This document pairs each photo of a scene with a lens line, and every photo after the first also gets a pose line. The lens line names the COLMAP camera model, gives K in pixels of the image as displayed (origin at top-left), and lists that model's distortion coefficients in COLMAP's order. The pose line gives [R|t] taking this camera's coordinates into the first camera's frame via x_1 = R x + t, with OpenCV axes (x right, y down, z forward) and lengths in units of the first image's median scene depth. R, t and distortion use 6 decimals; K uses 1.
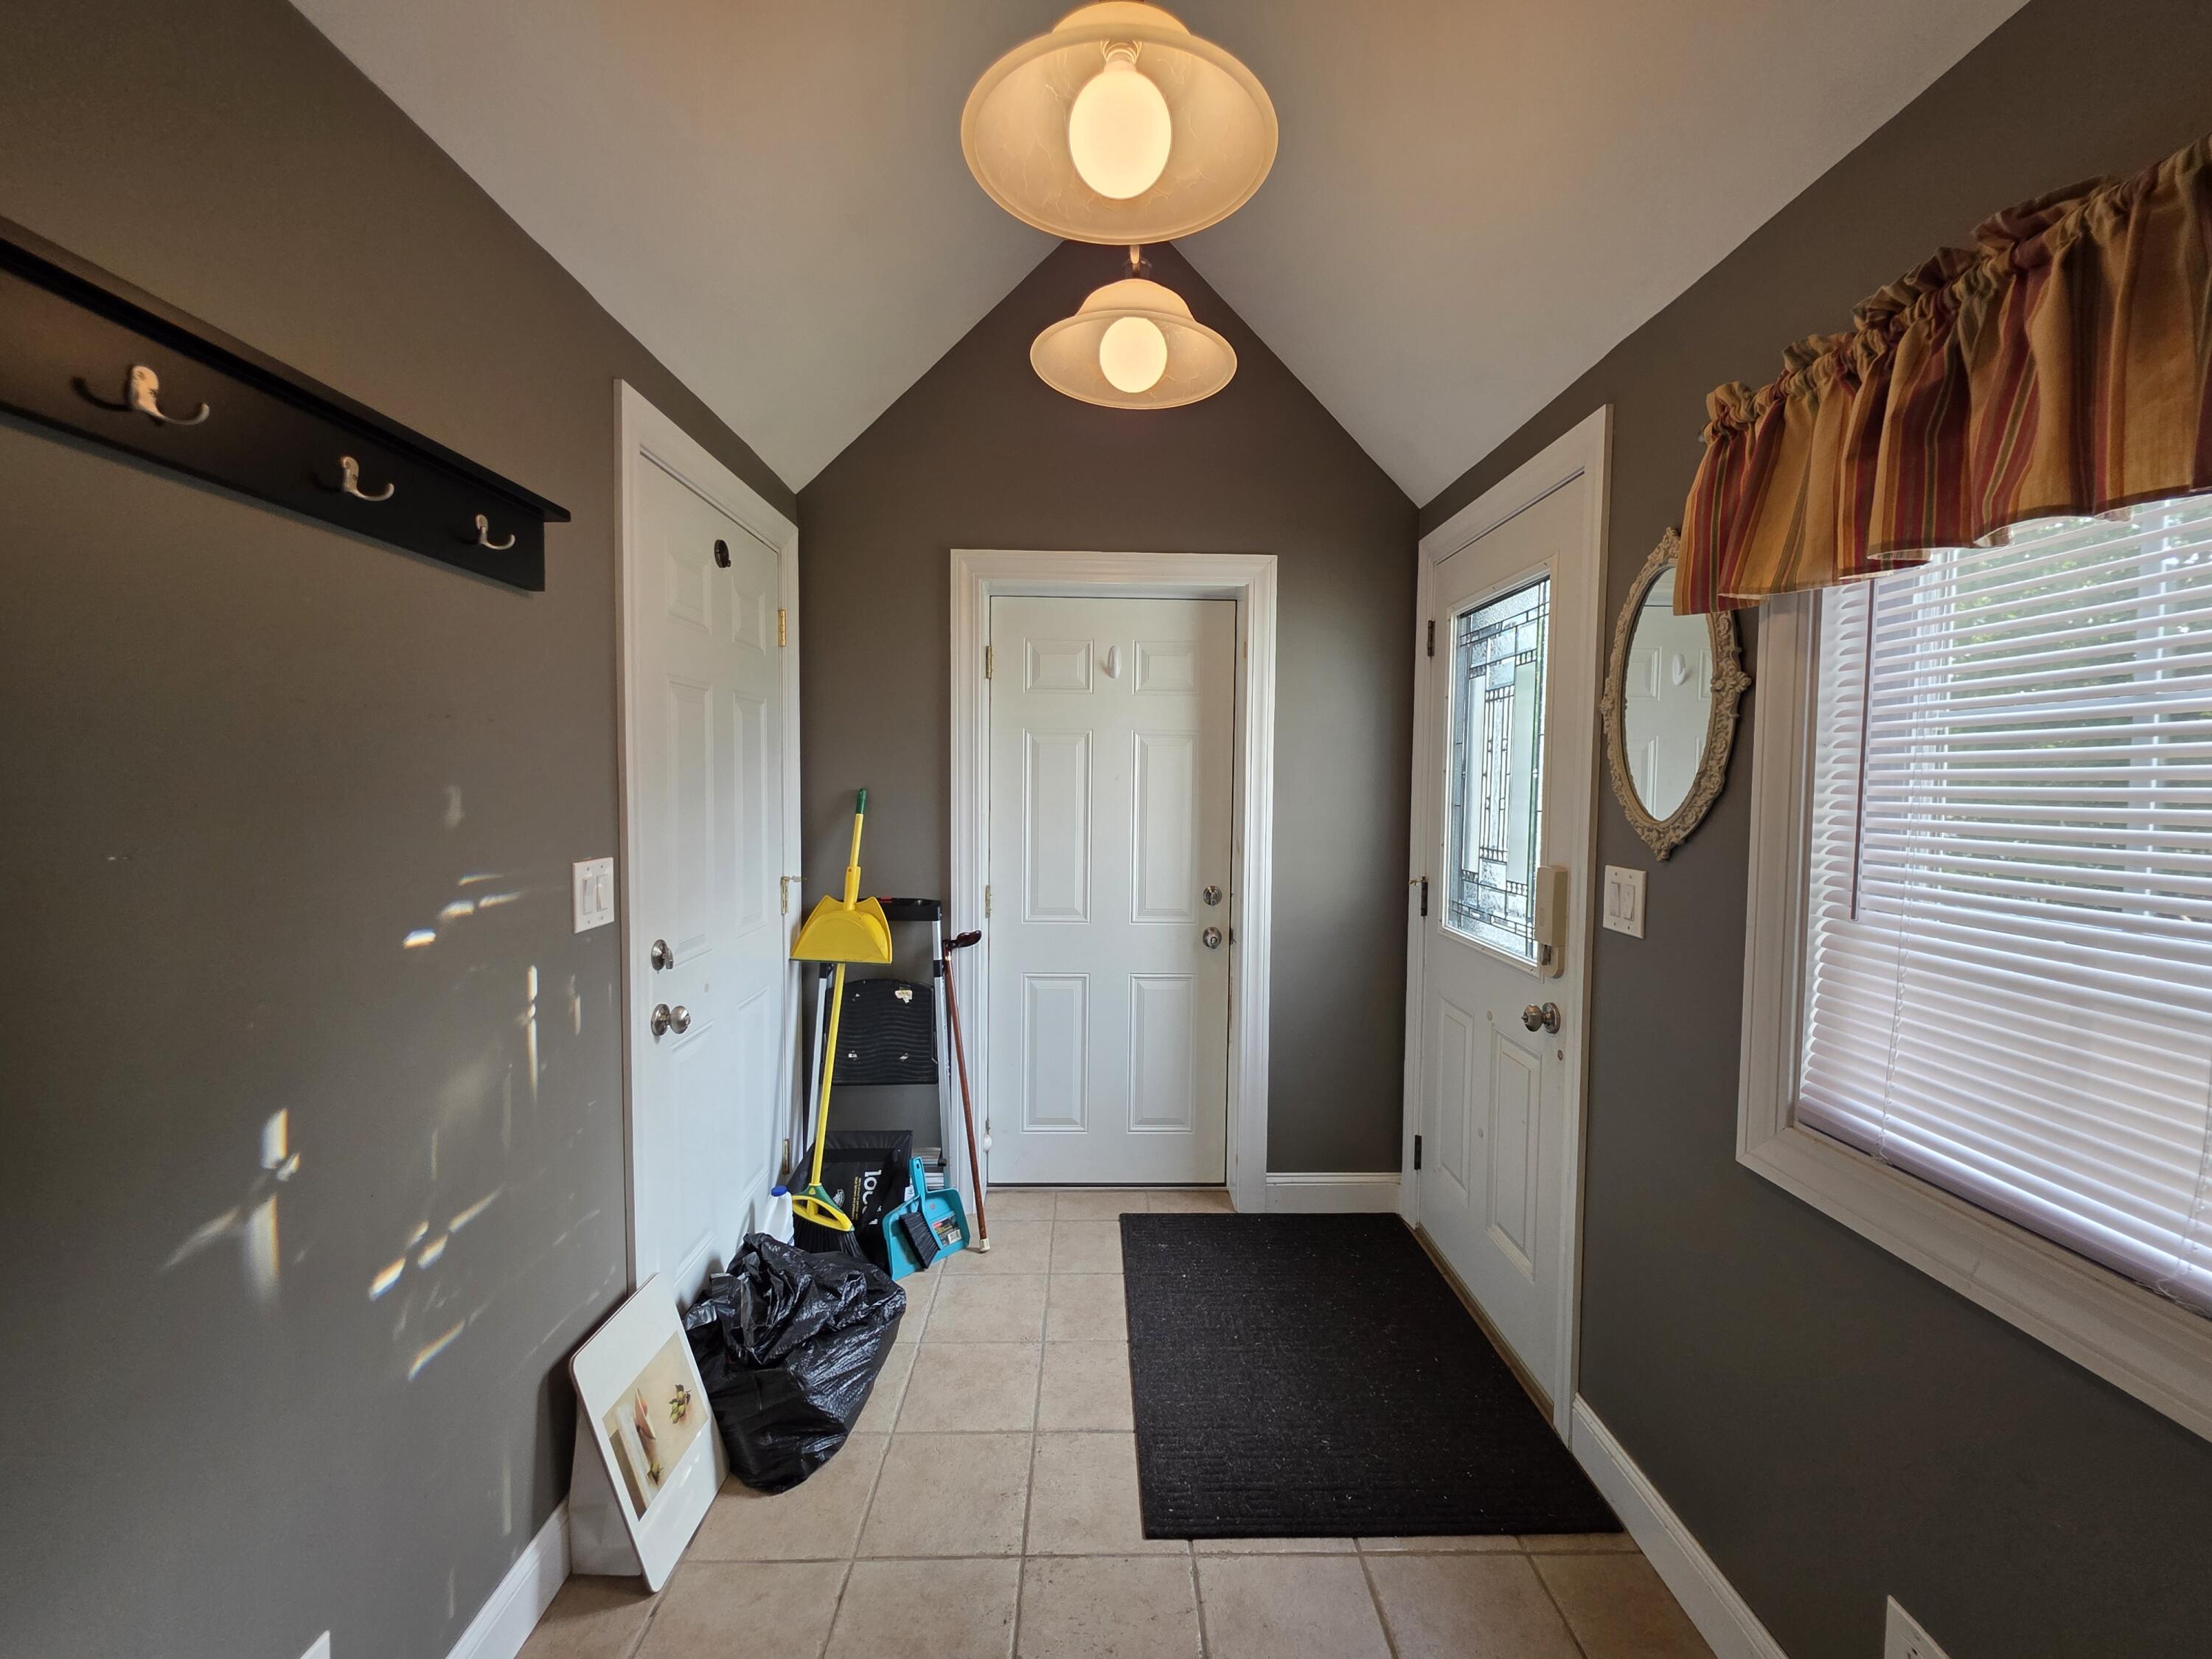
lens RADIAL K [[885.1, 0, 1108.3], [0, 885.1, 826.4], [0, 0, 1]] dist [0.000120, -0.000073]
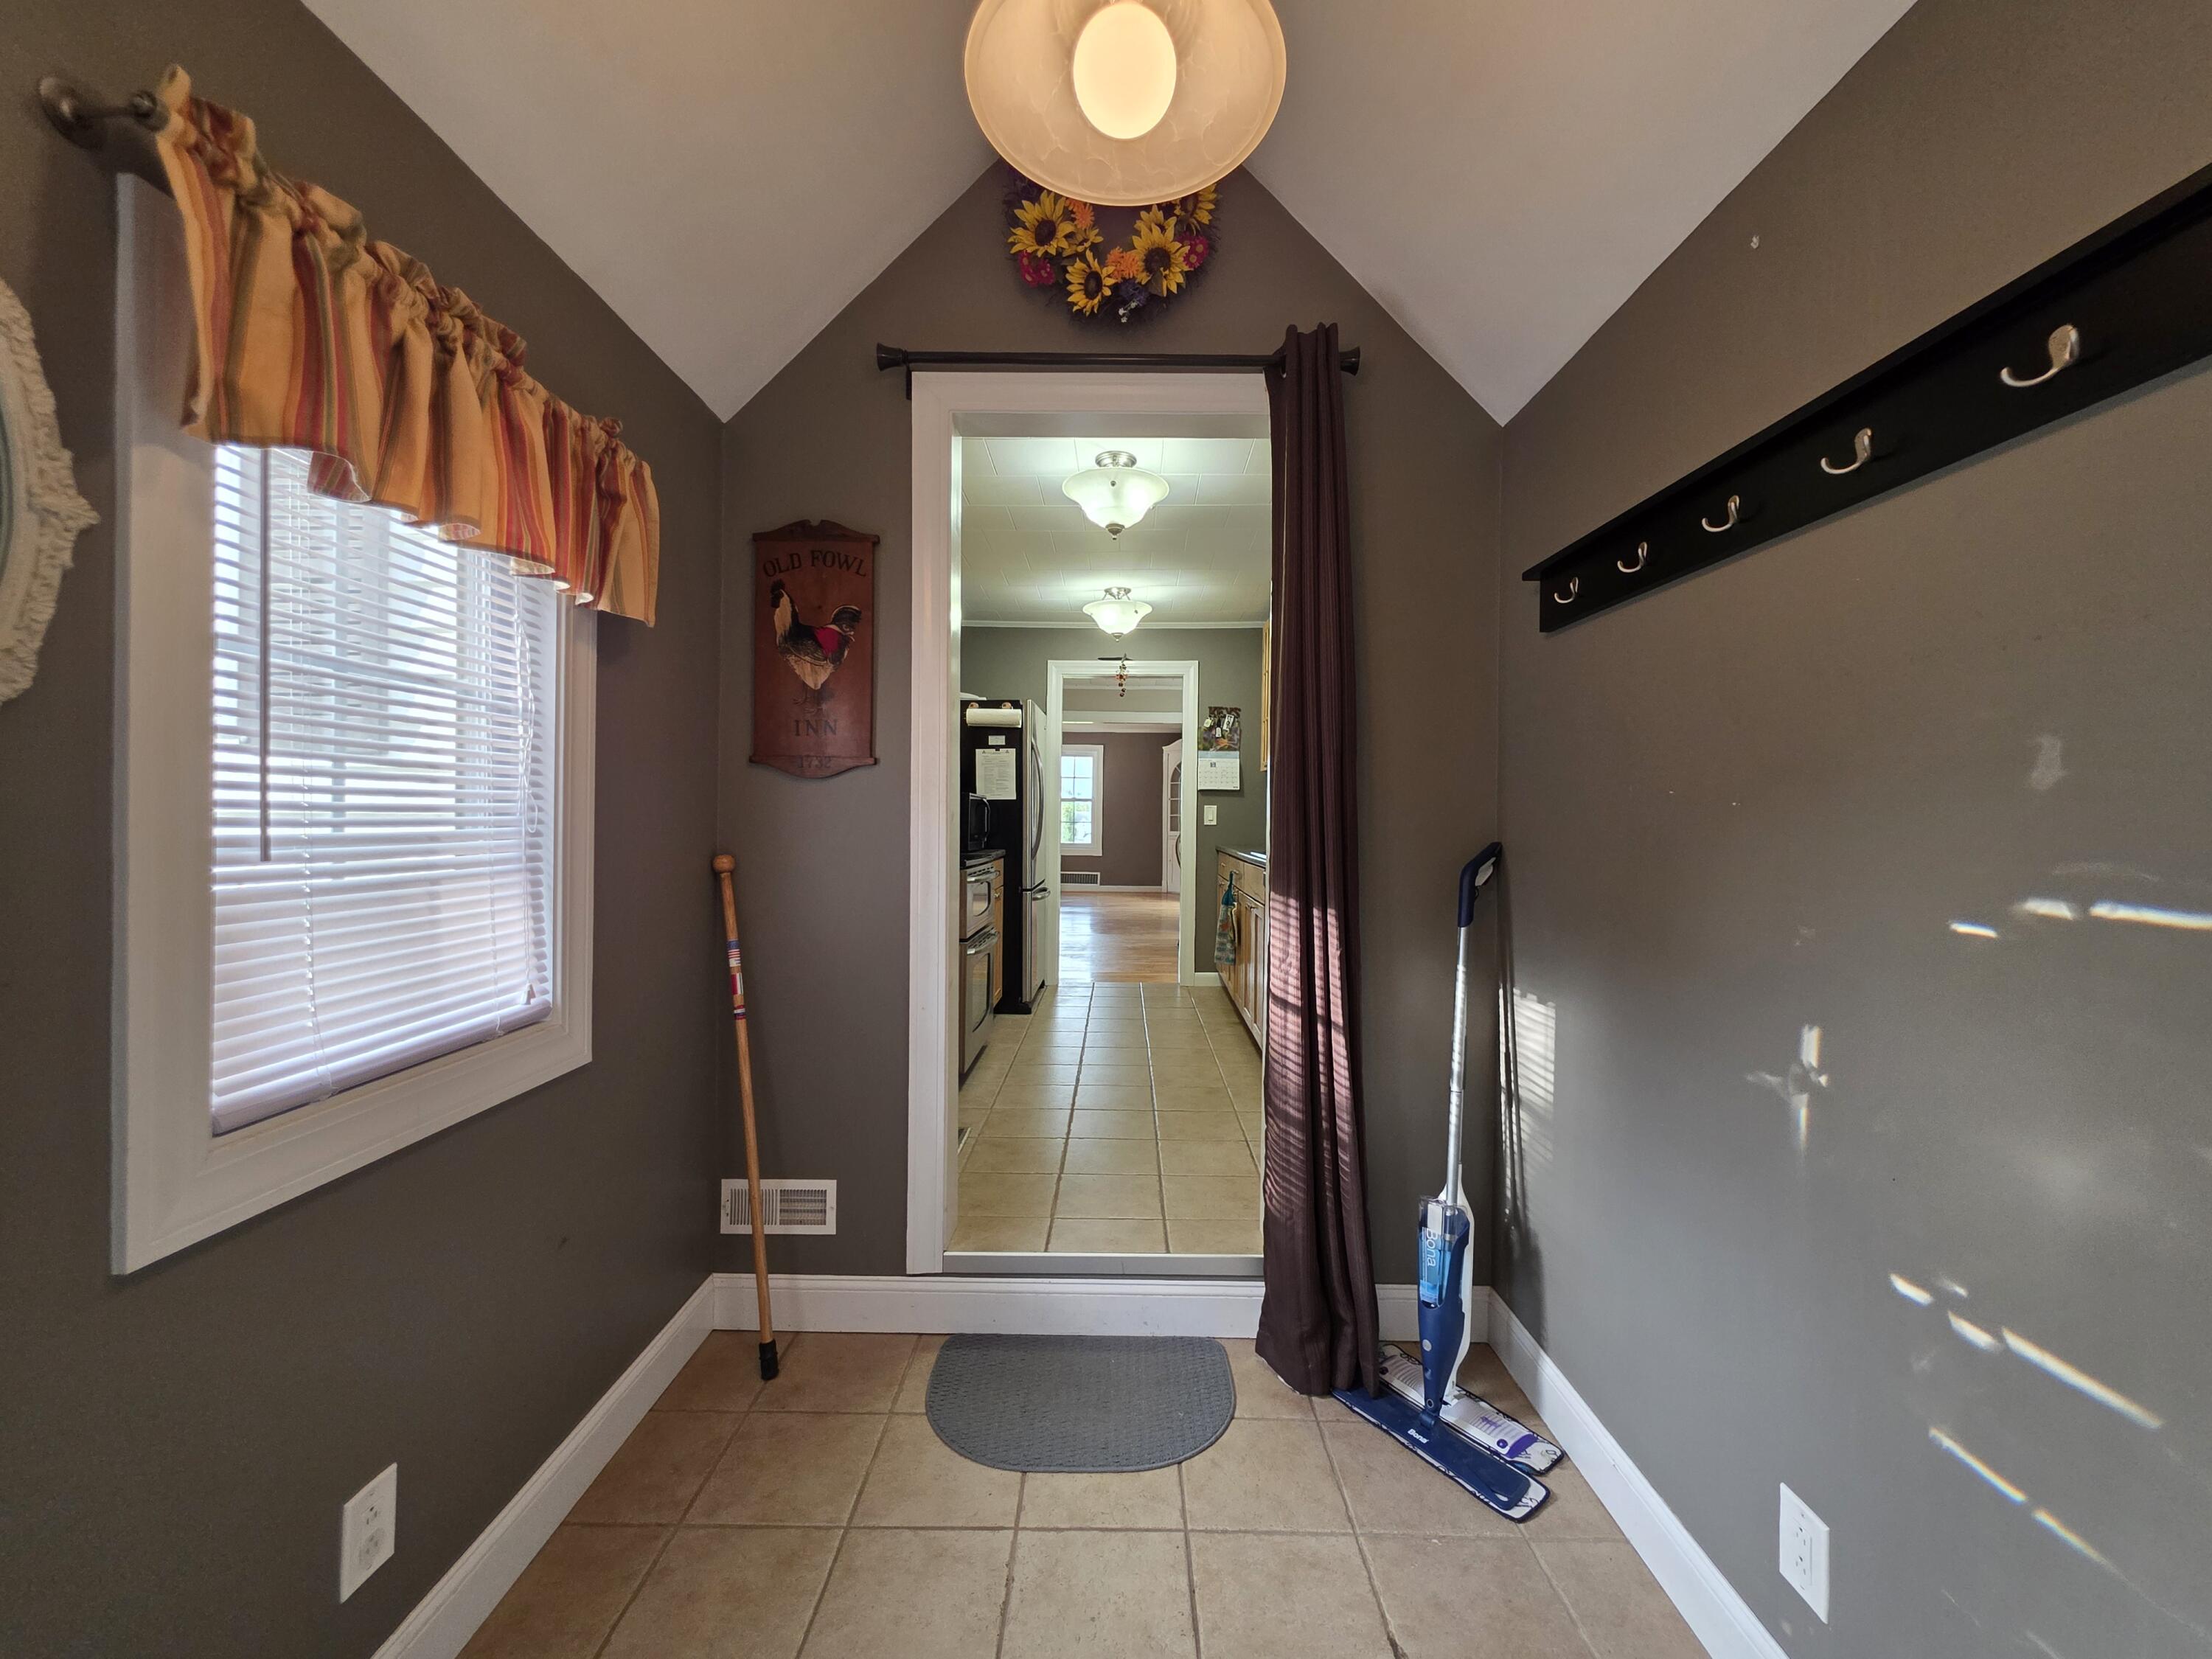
lens RADIAL K [[885.1, 0, 1109.7], [0, 885.1, 820.4], [0, 0, 1]] dist [0.000120, -0.000073]
pose [[-0.999205, -0.021979, 0.033254, -0.018376], [-0.020324, 0.998577, 0.049310, 0.005328], [-0.034290, 0.048595, -0.998230, 1.985605]]
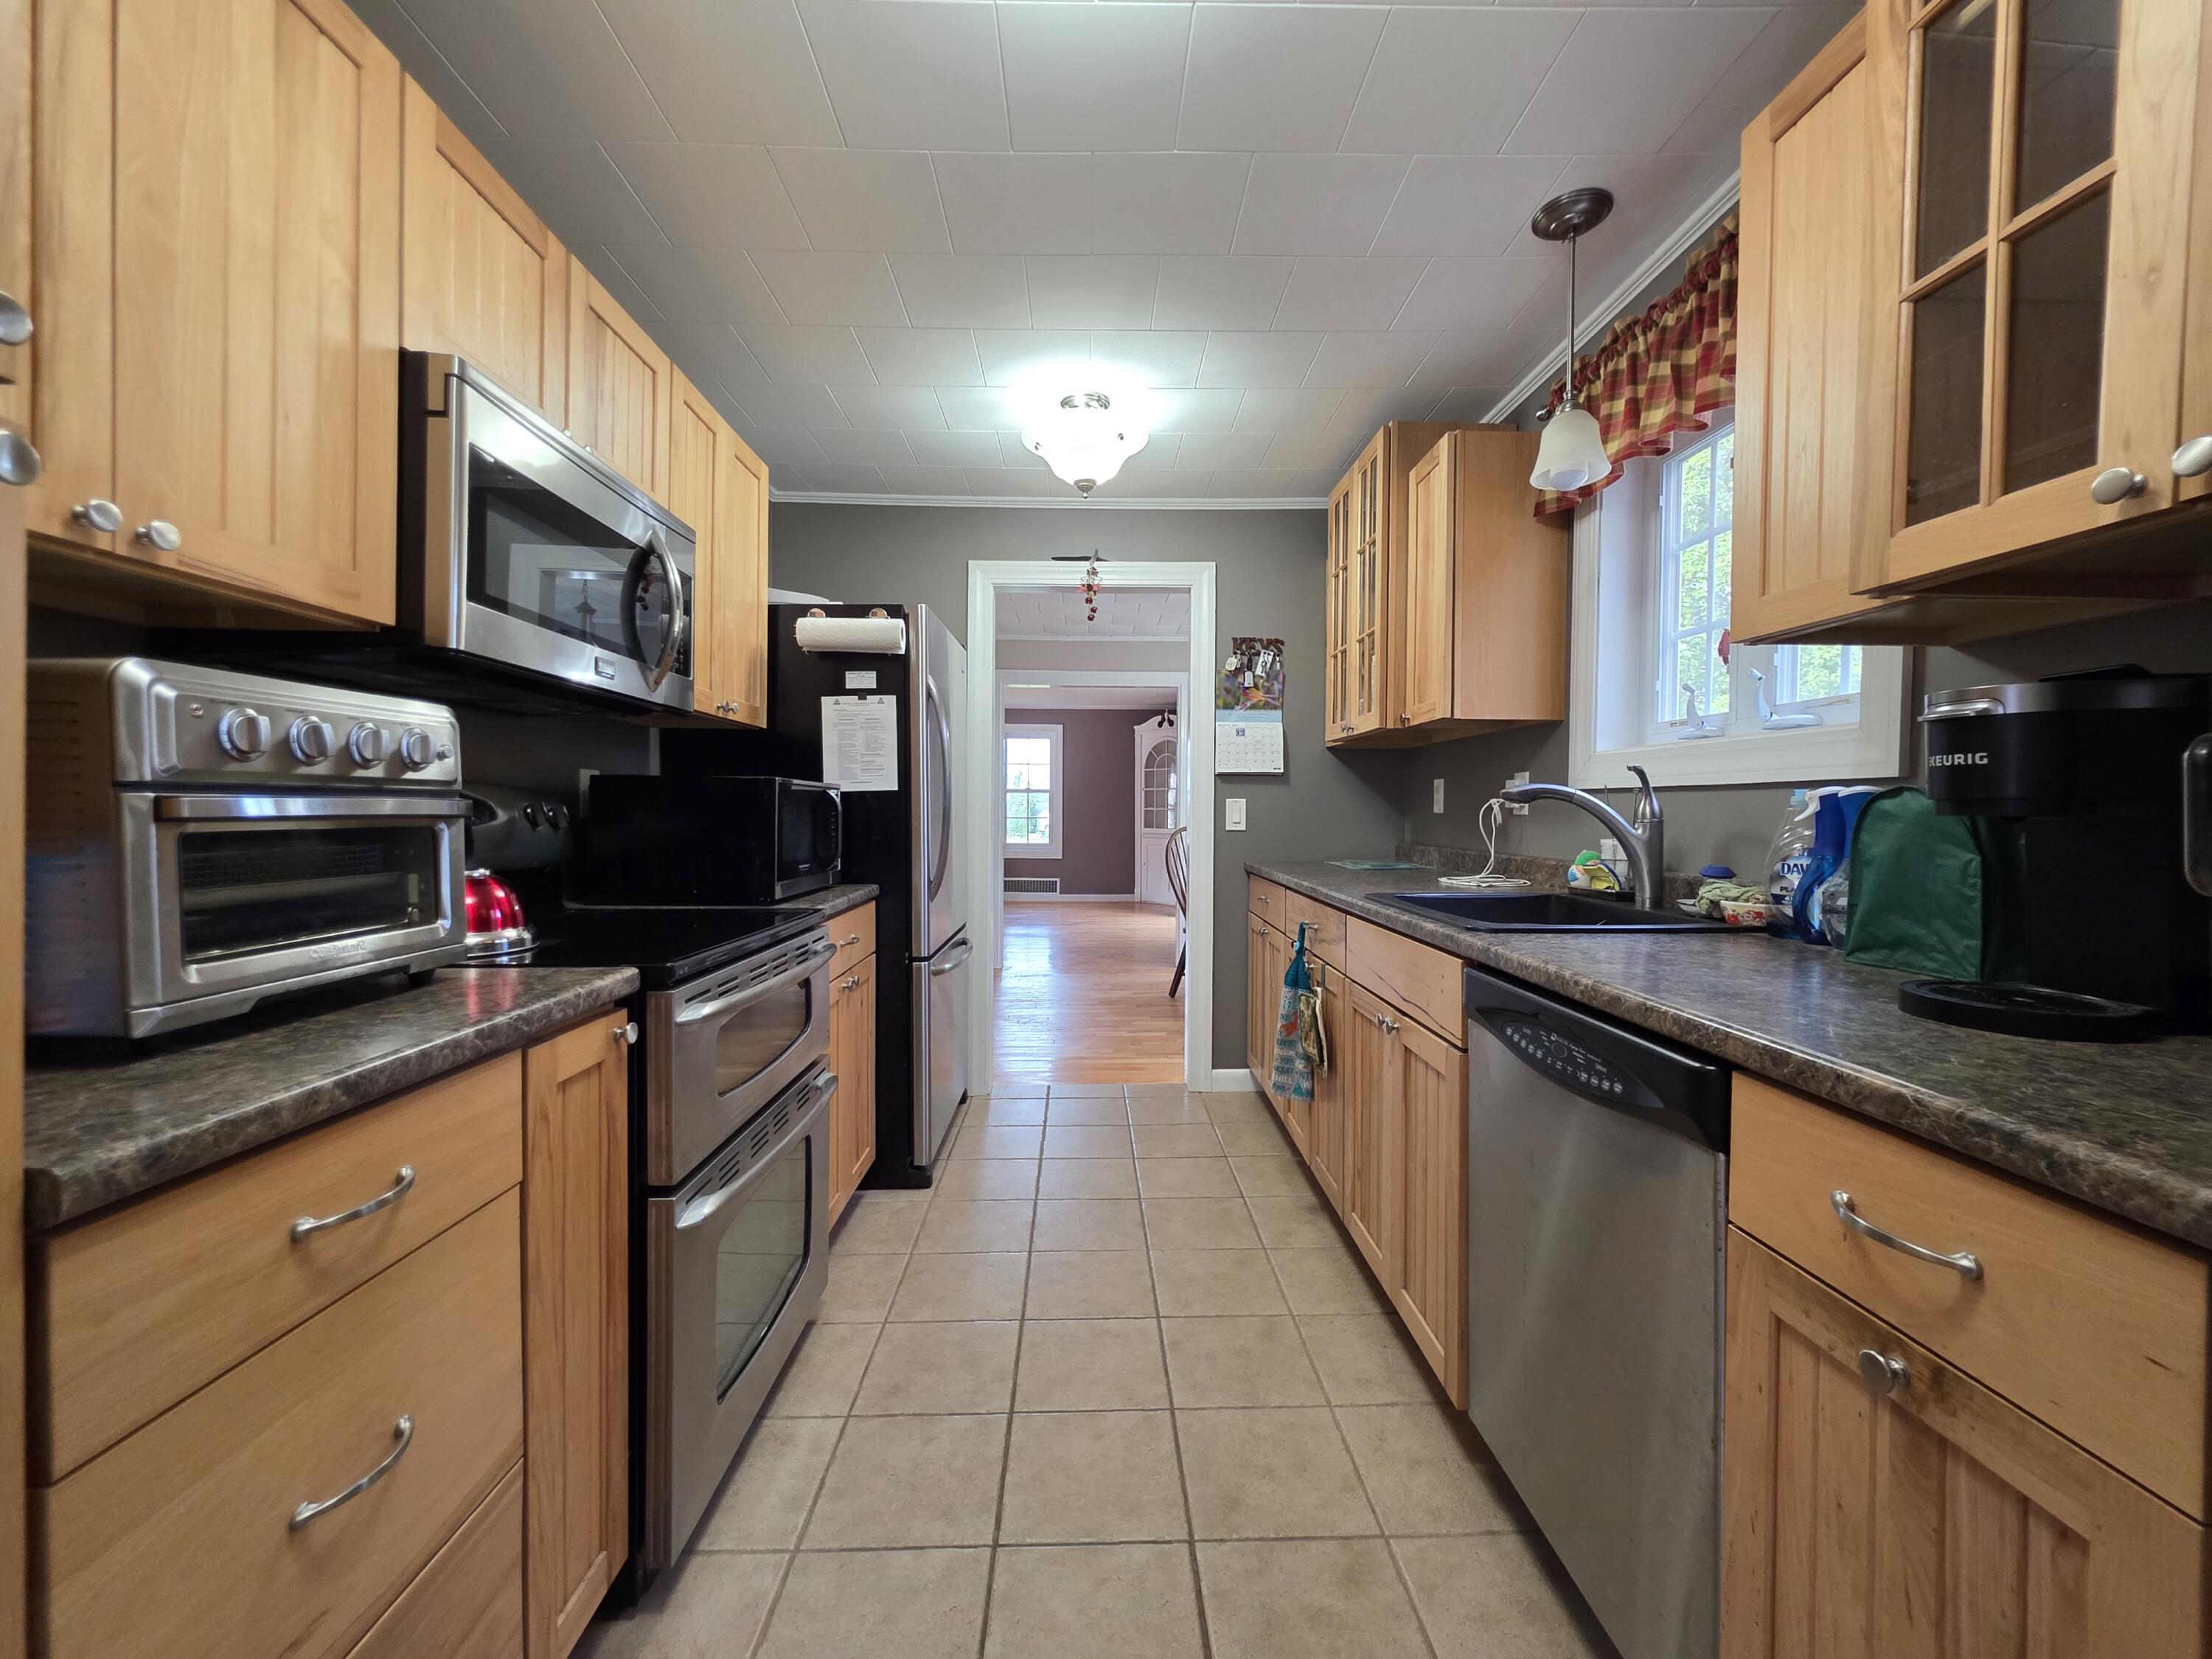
lens RADIAL K [[885.1, 0, 1107.4], [0, 885.1, 825.1], [0, 0, 1]] dist [0.000120, -0.000073]
pose [[-0.999854, -0.014528, -0.009012, 0.004627], [-0.015077, 0.997818, 0.064275, 0.021269], [0.008058, 0.064402, -0.997892, 1.388503]]
